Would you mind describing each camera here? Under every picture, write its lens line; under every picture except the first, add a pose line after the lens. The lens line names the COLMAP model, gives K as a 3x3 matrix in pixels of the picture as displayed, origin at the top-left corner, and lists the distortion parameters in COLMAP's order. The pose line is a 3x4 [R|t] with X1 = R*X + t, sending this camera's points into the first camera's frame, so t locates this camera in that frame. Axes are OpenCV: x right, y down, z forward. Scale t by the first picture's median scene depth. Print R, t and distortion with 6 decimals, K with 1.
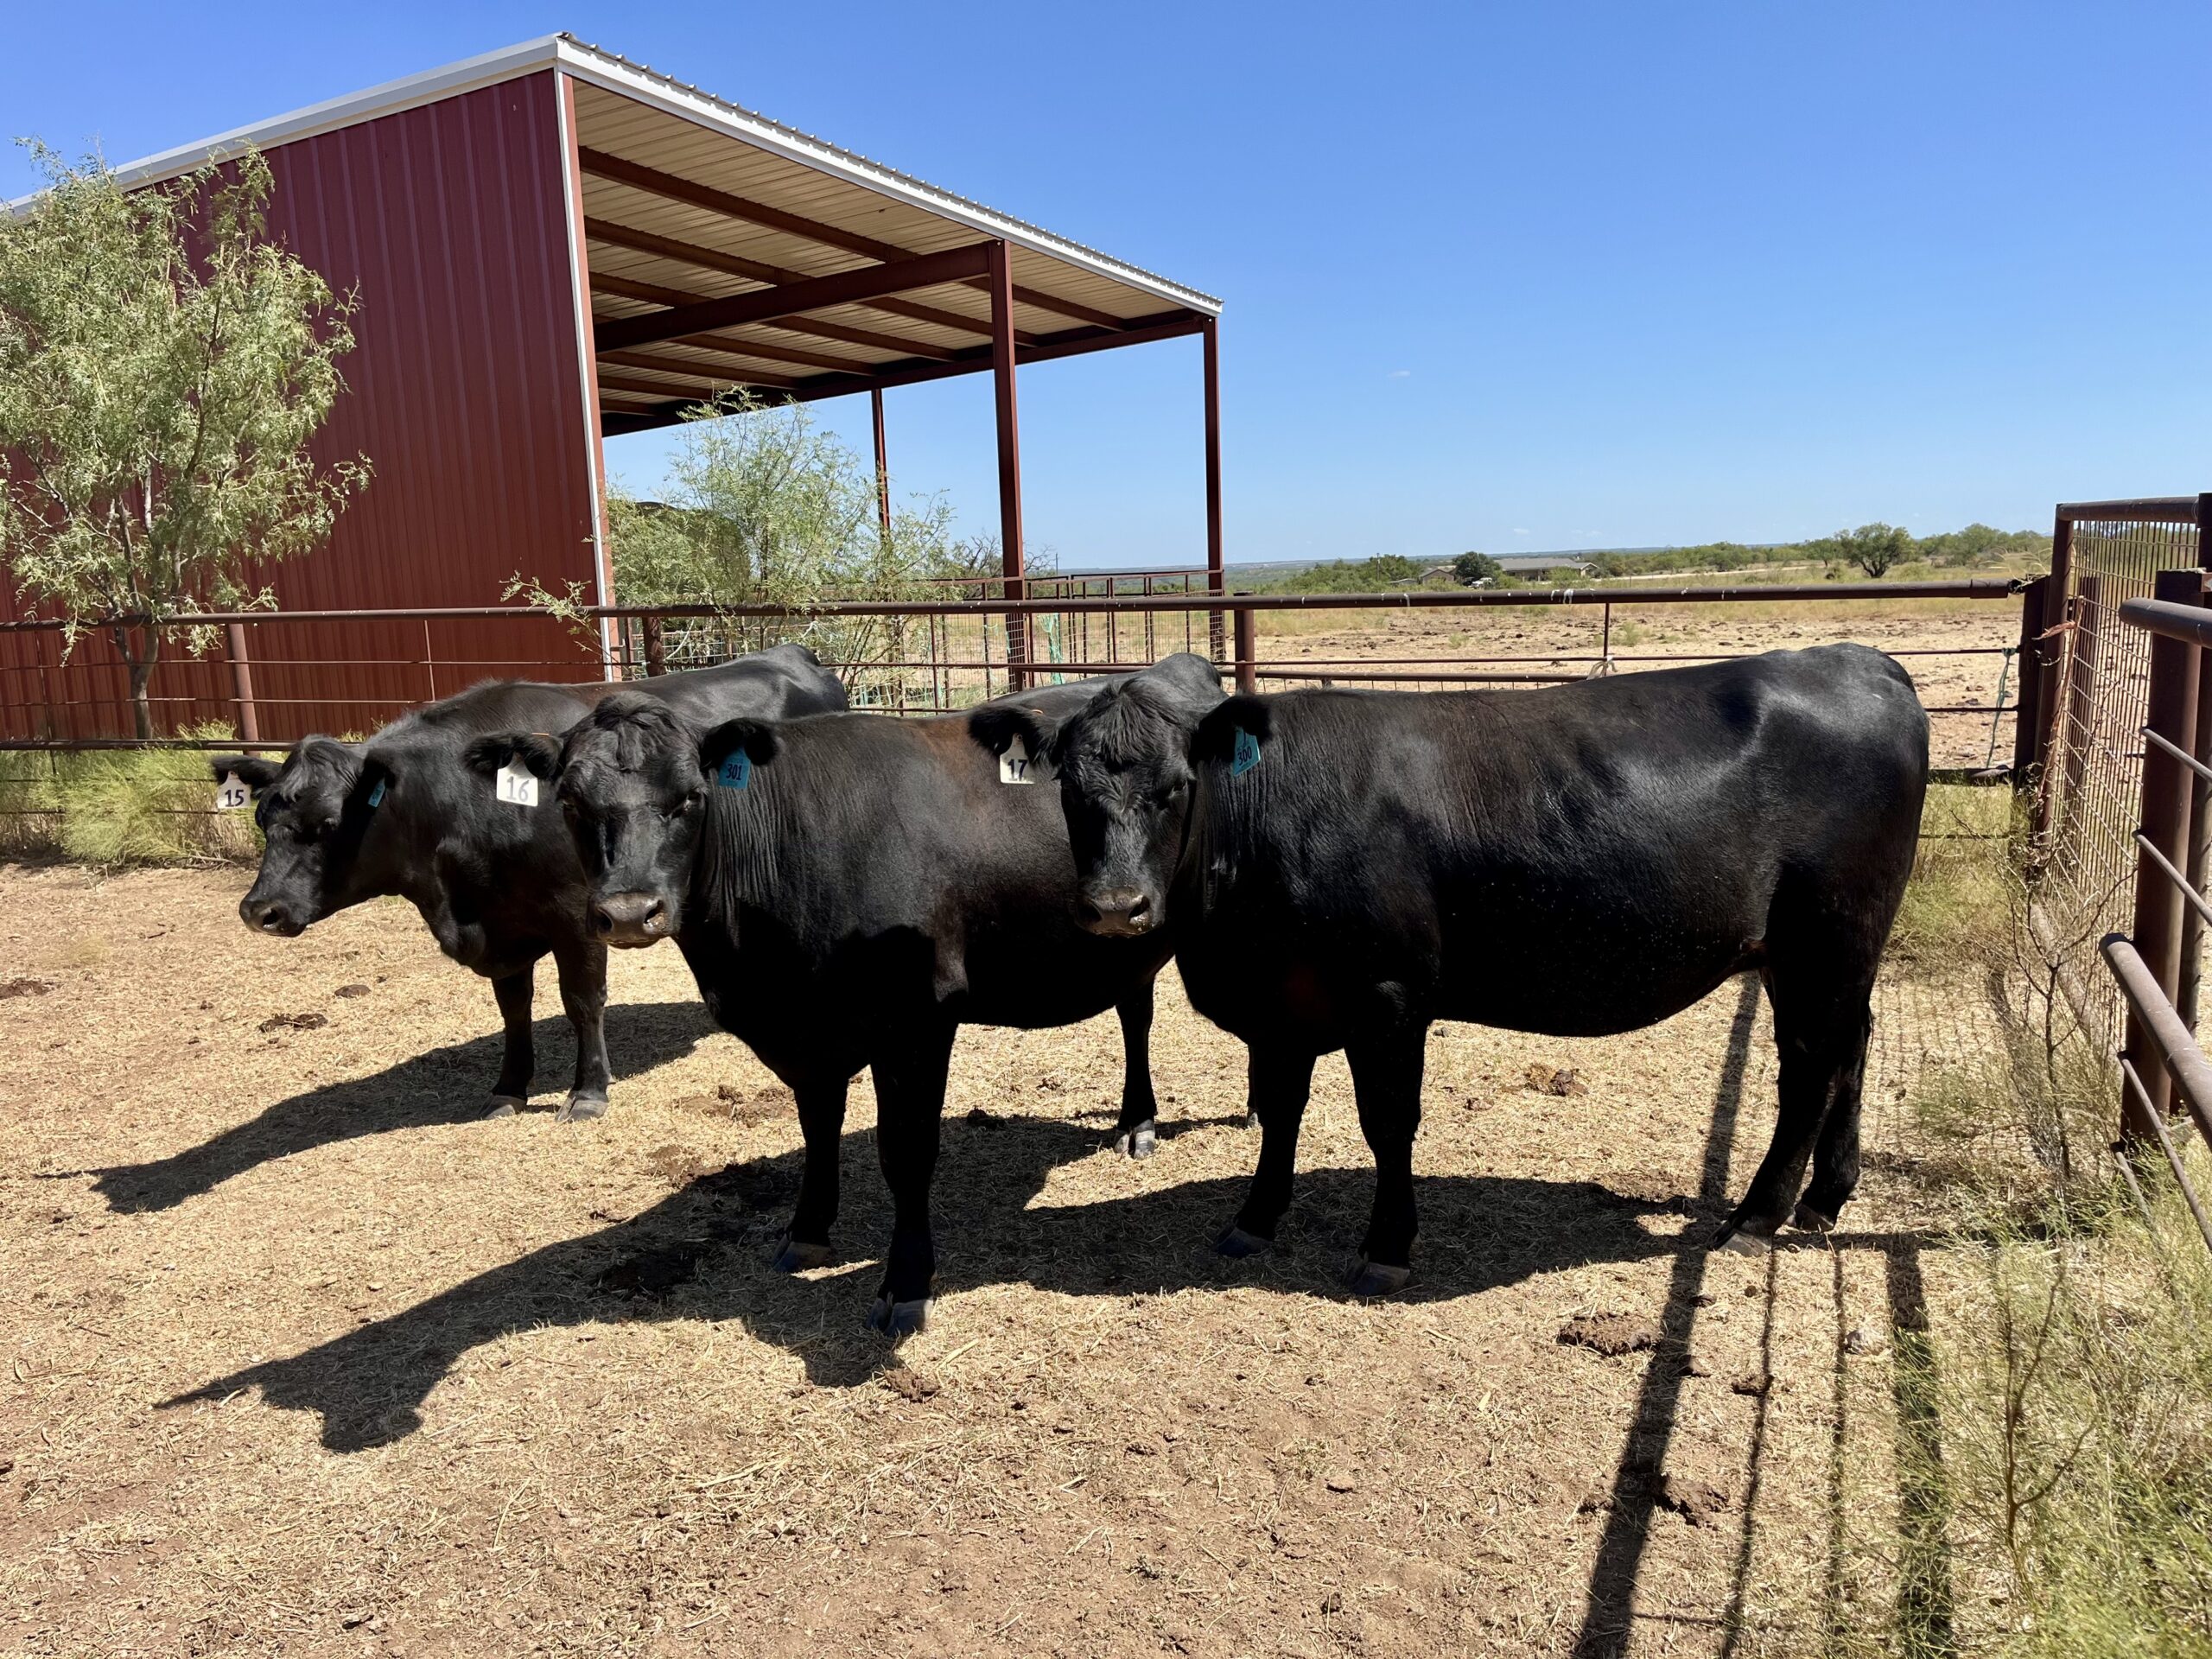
lens RADIAL K [[1760.2, 0, 1106.0], [0, 1760.2, 829.5], [0, 0, 1]] dist [0.035348, -0.007629]
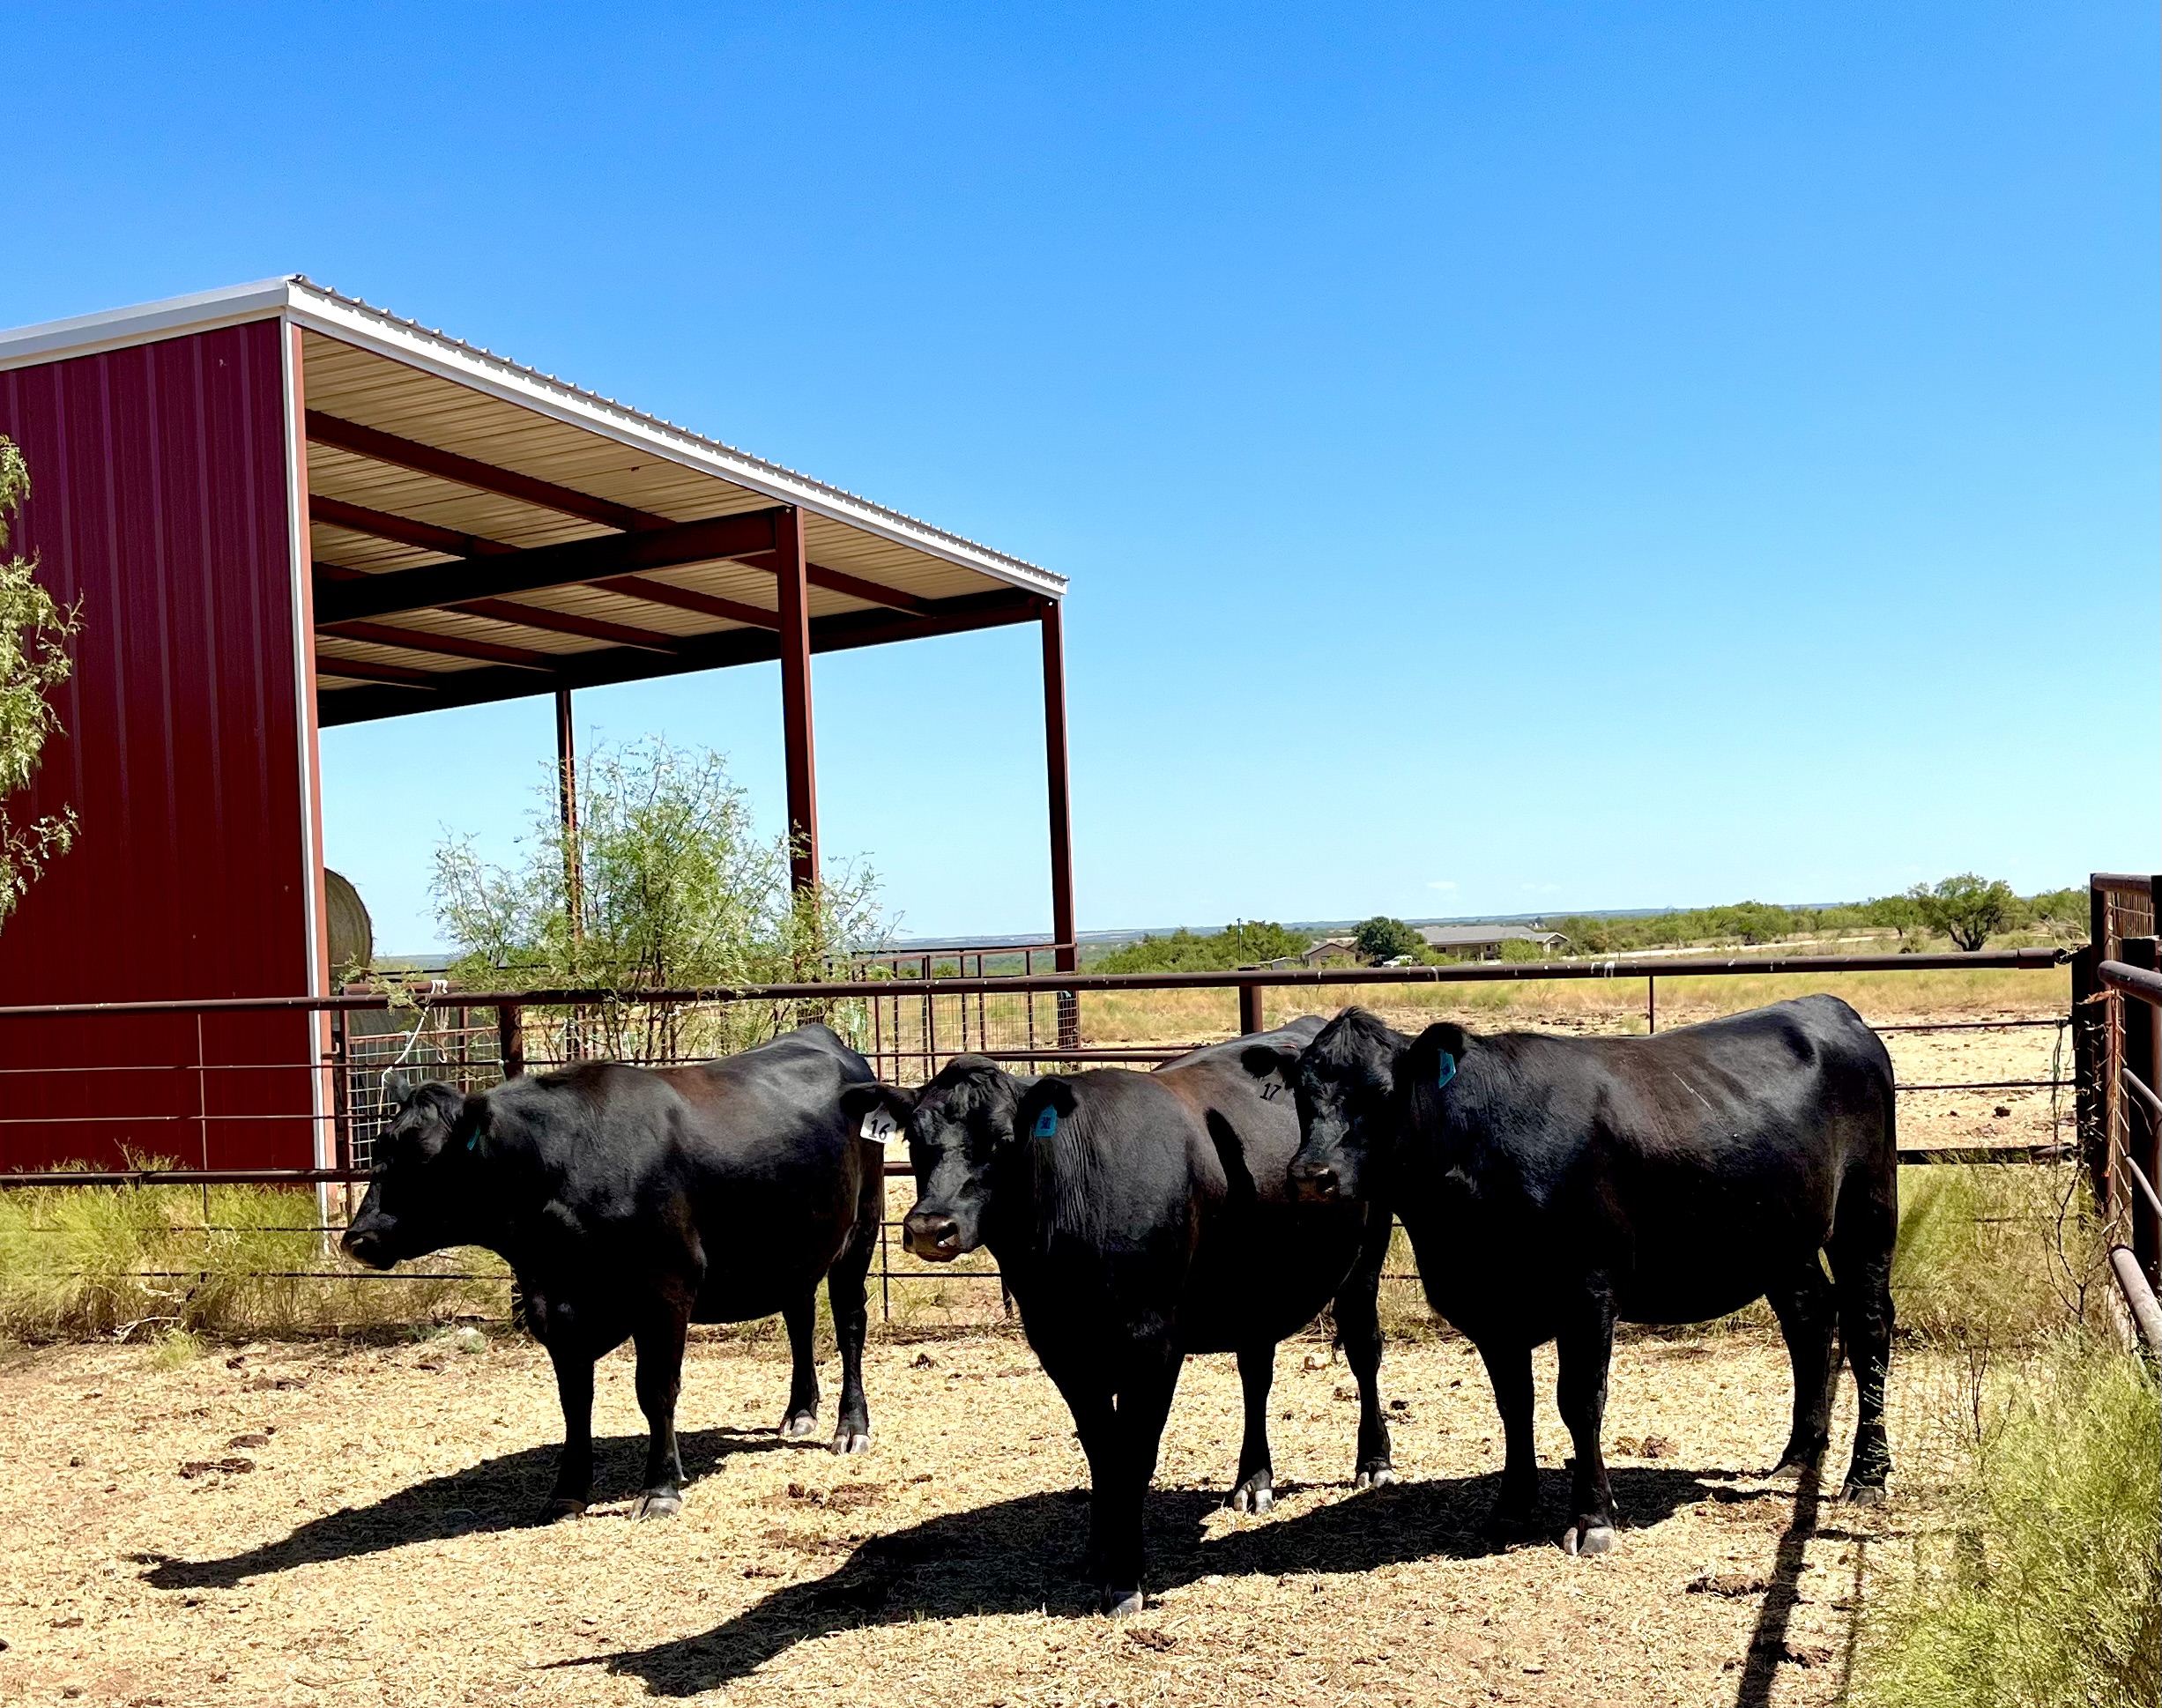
lens RADIAL K [[3336.6, 0, 1081.0], [0, 3336.6, 854.0], [0, 0, 1]] dist [0.248978, -1.360692]
pose [[0.990363, -0.003337, 0.138453, -0.162829], [0.027325, 0.984766, -0.171723, 0.065675], [-0.135771, 0.173851, 0.975368, -0.437337]]
